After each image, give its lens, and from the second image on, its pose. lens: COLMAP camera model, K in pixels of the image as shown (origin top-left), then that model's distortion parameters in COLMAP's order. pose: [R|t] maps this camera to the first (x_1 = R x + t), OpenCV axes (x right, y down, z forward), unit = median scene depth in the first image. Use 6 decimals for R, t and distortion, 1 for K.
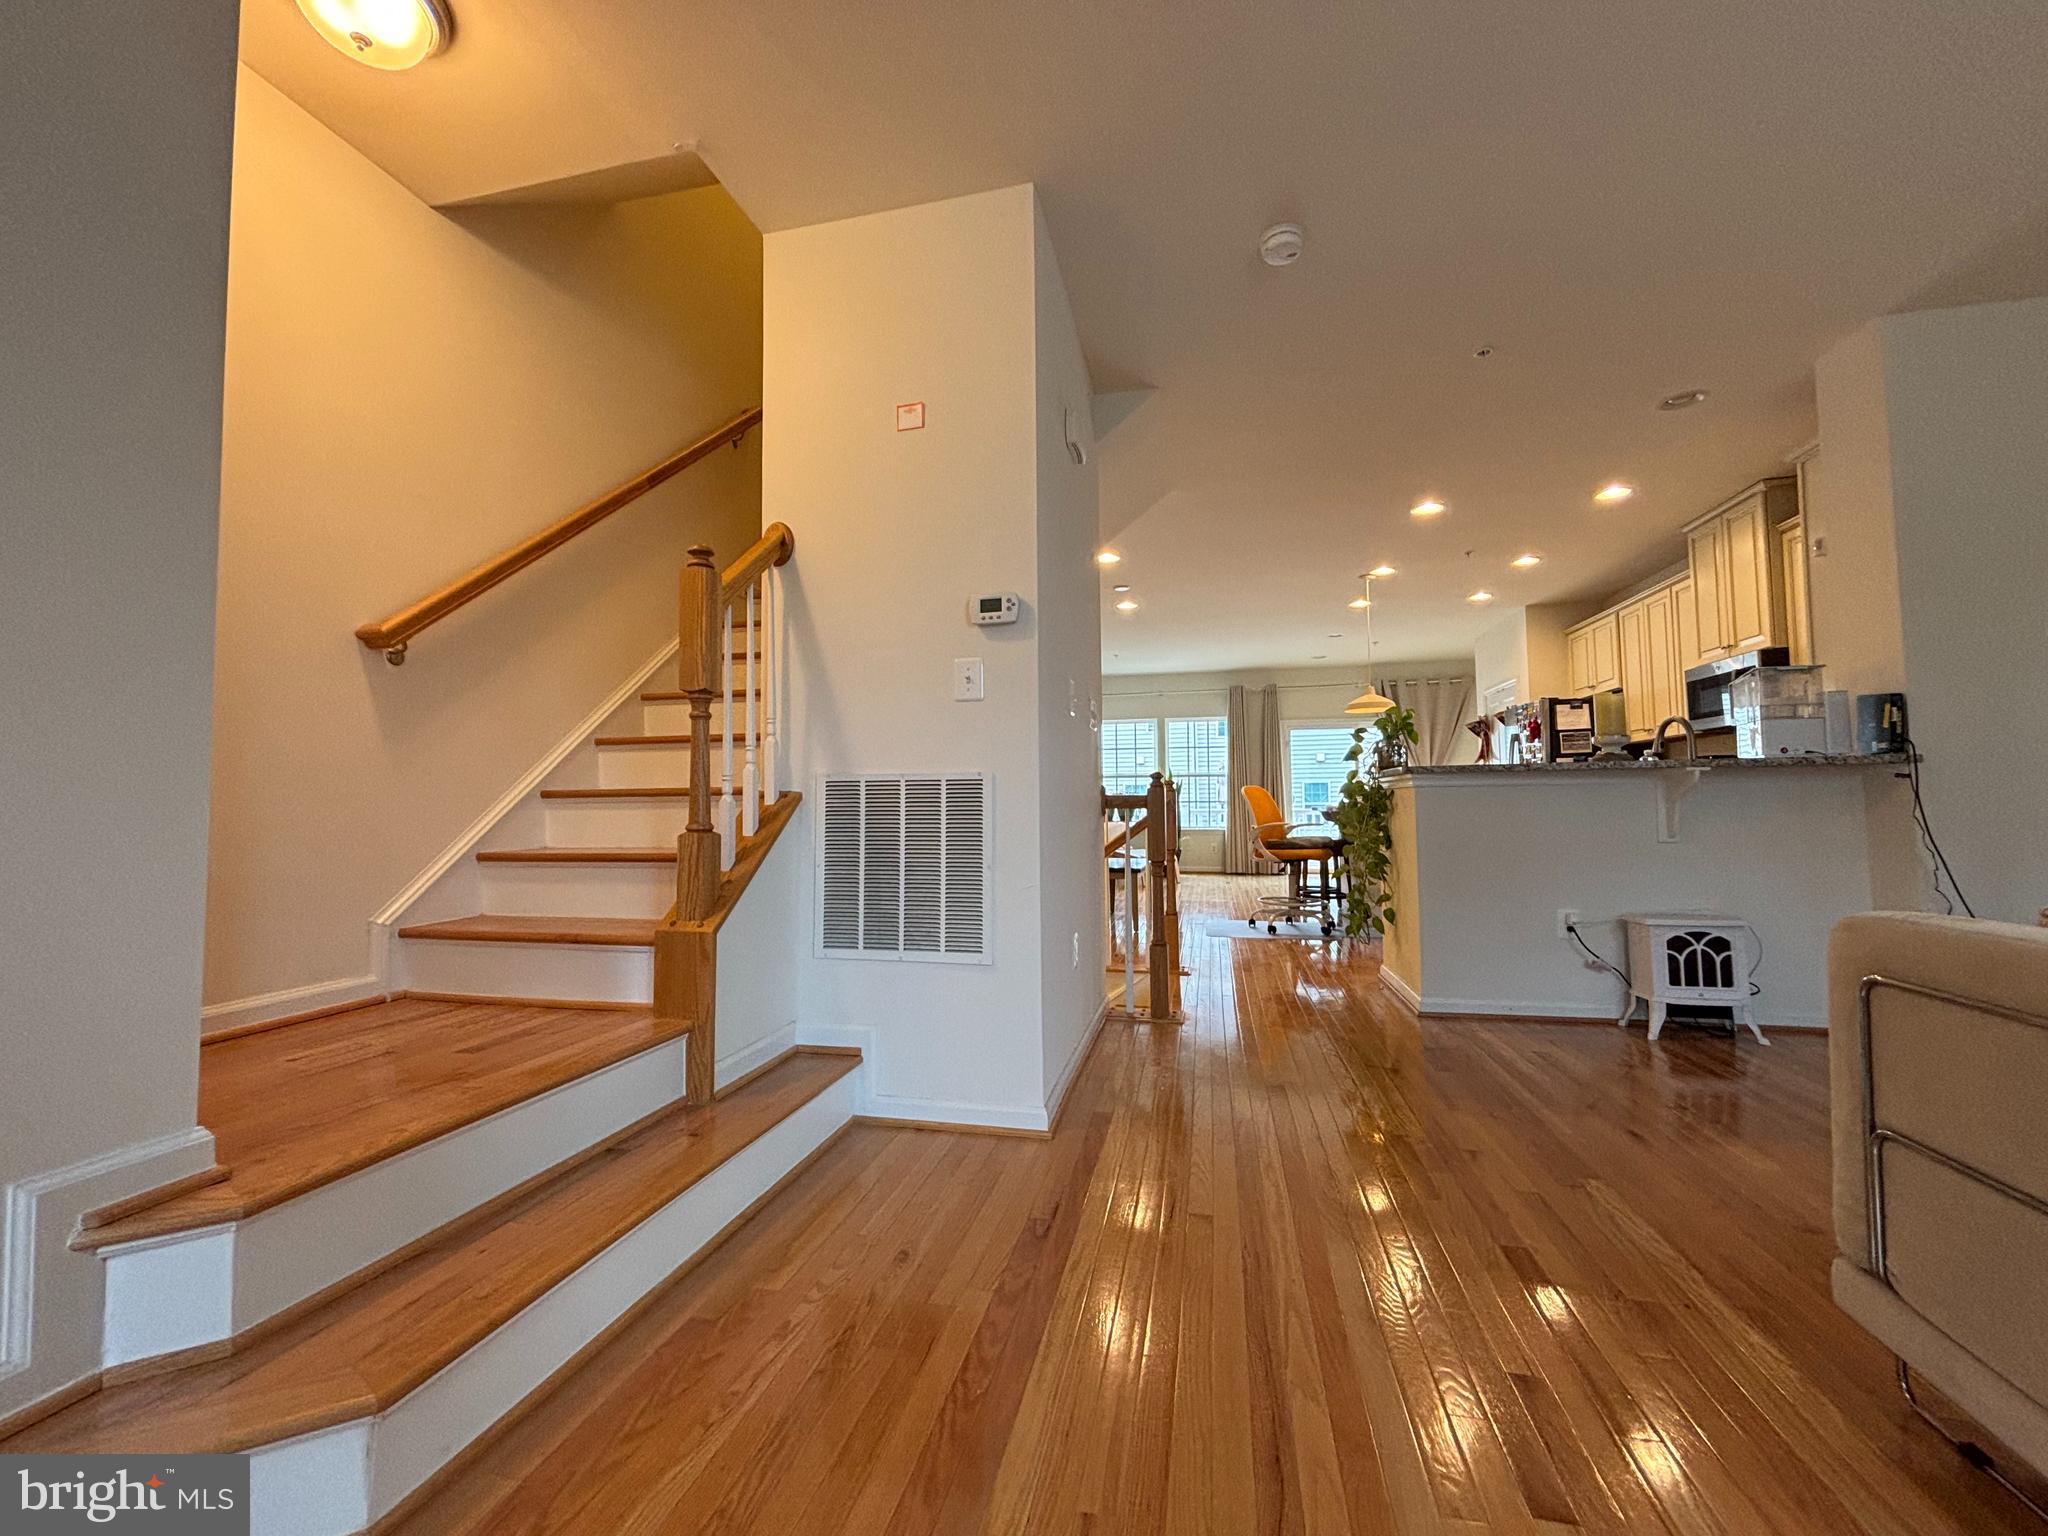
lens RADIAL K [[823.1, 0, 1018.7], [0, 823.1, 762.4], [0, 0, 1]] dist [0.000565, -0.000077]
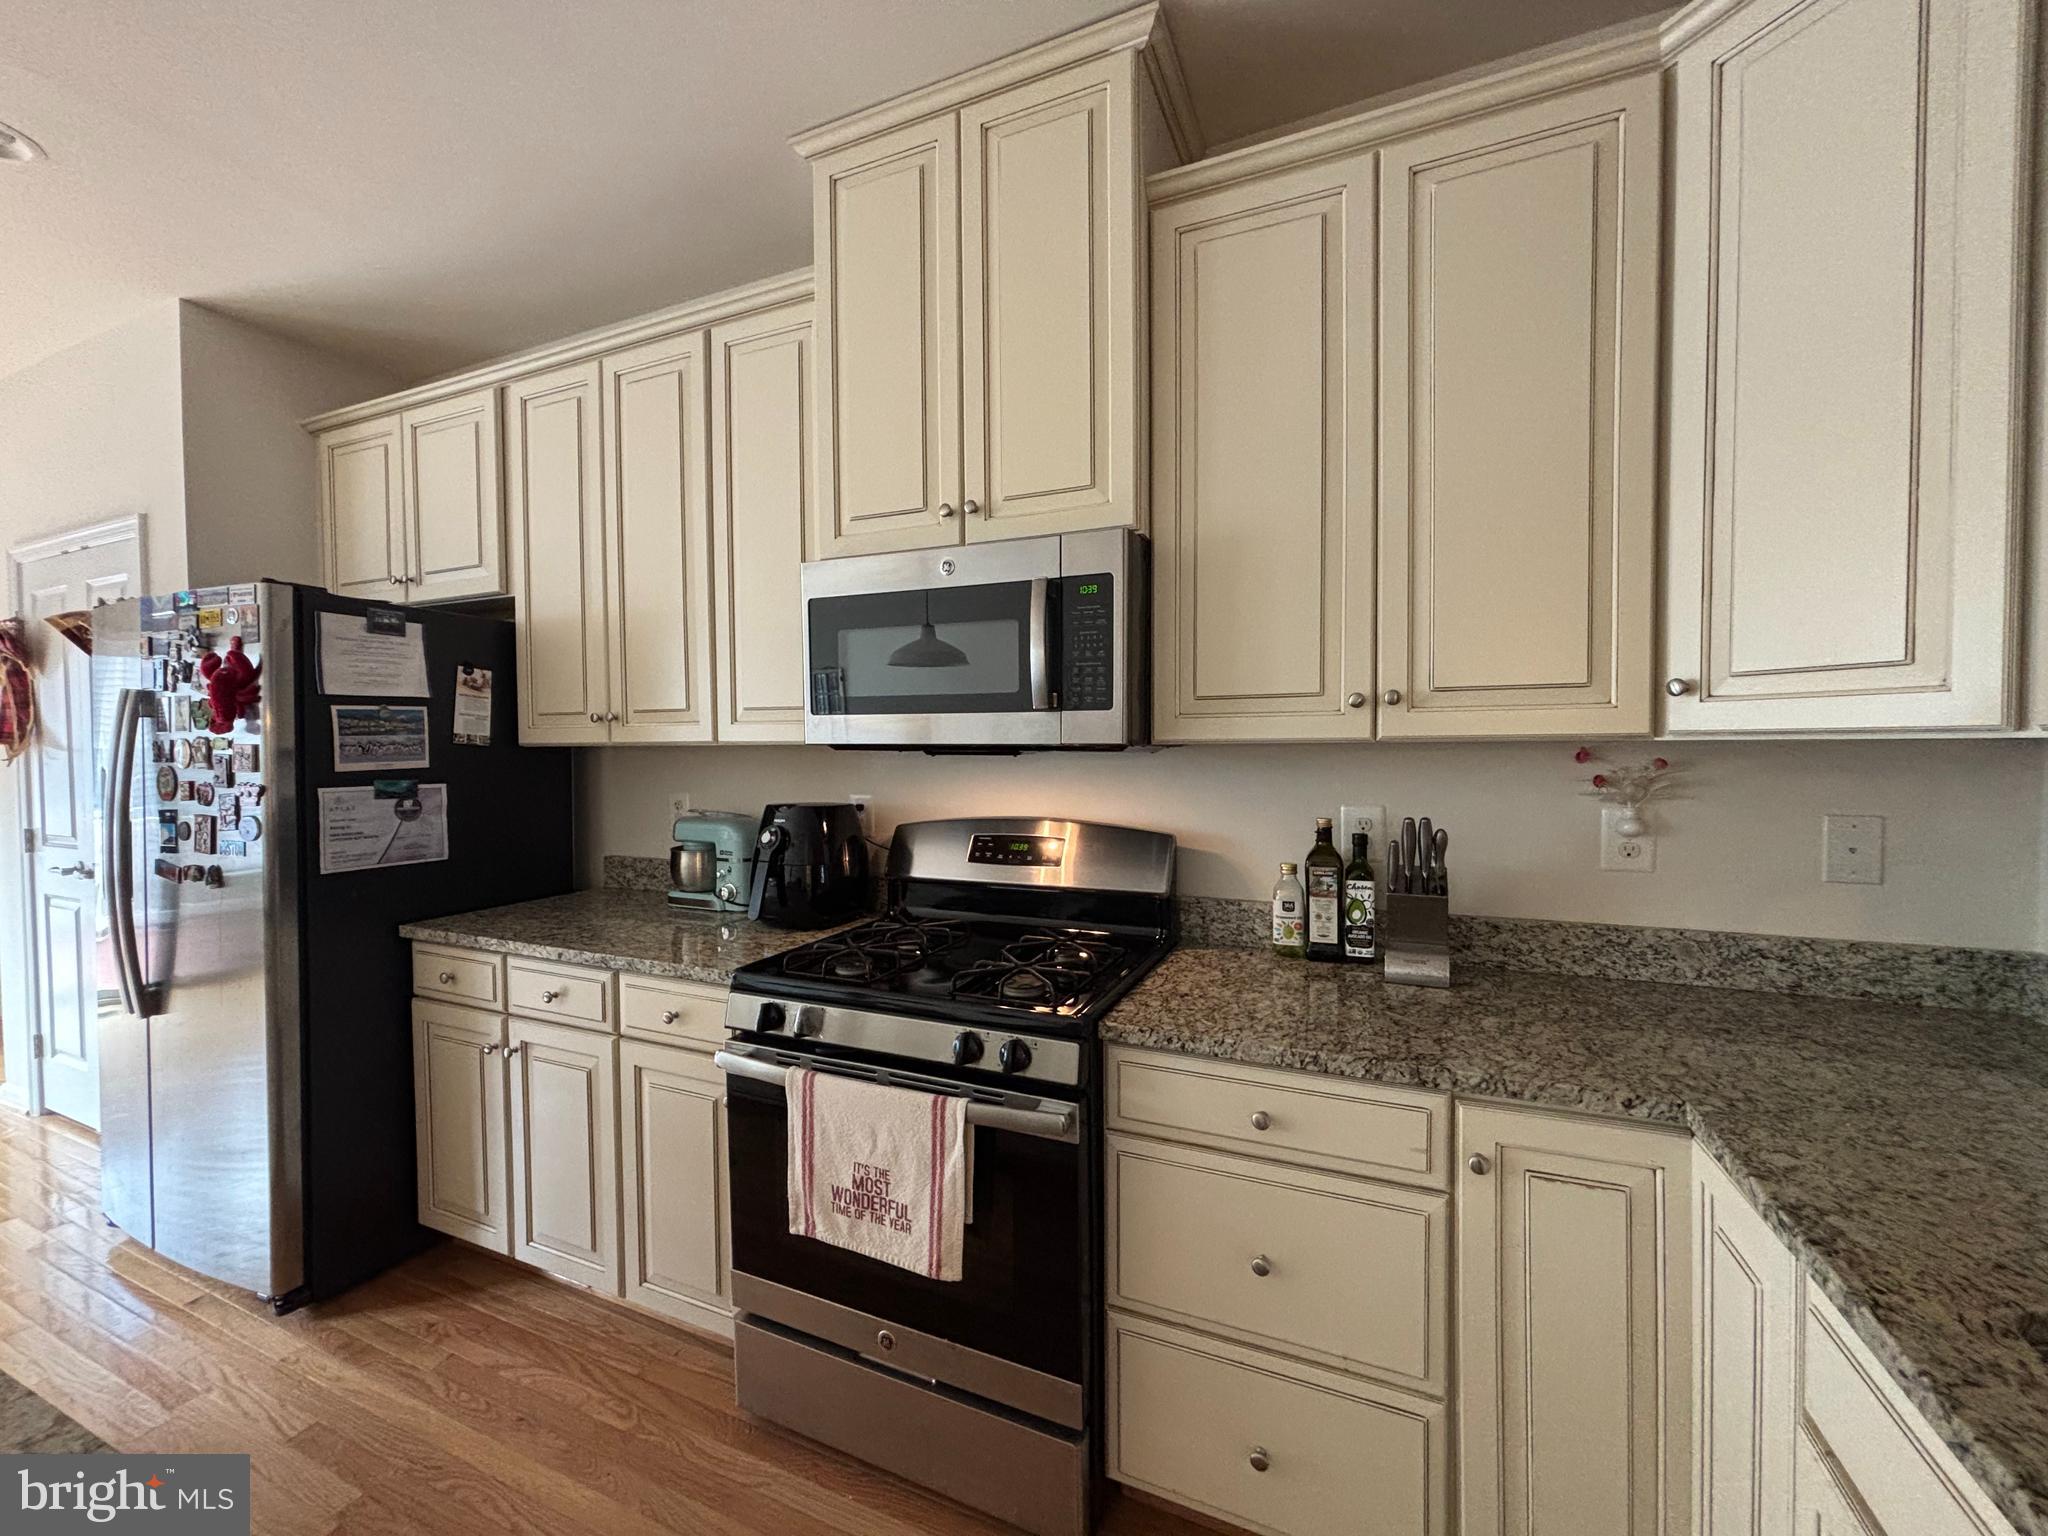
lens RADIAL K [[823.1, 0, 1026.5], [0, 823.1, 763.3], [0, 0, 1]] dist [0.000565, -0.000077]
pose [[0.181142, -0.009448, 0.983412, 0.803353], [-0.049921, 0.998576, 0.018789, -0.065118], [-0.982189, -0.052496, 0.180412, 1.375418]]
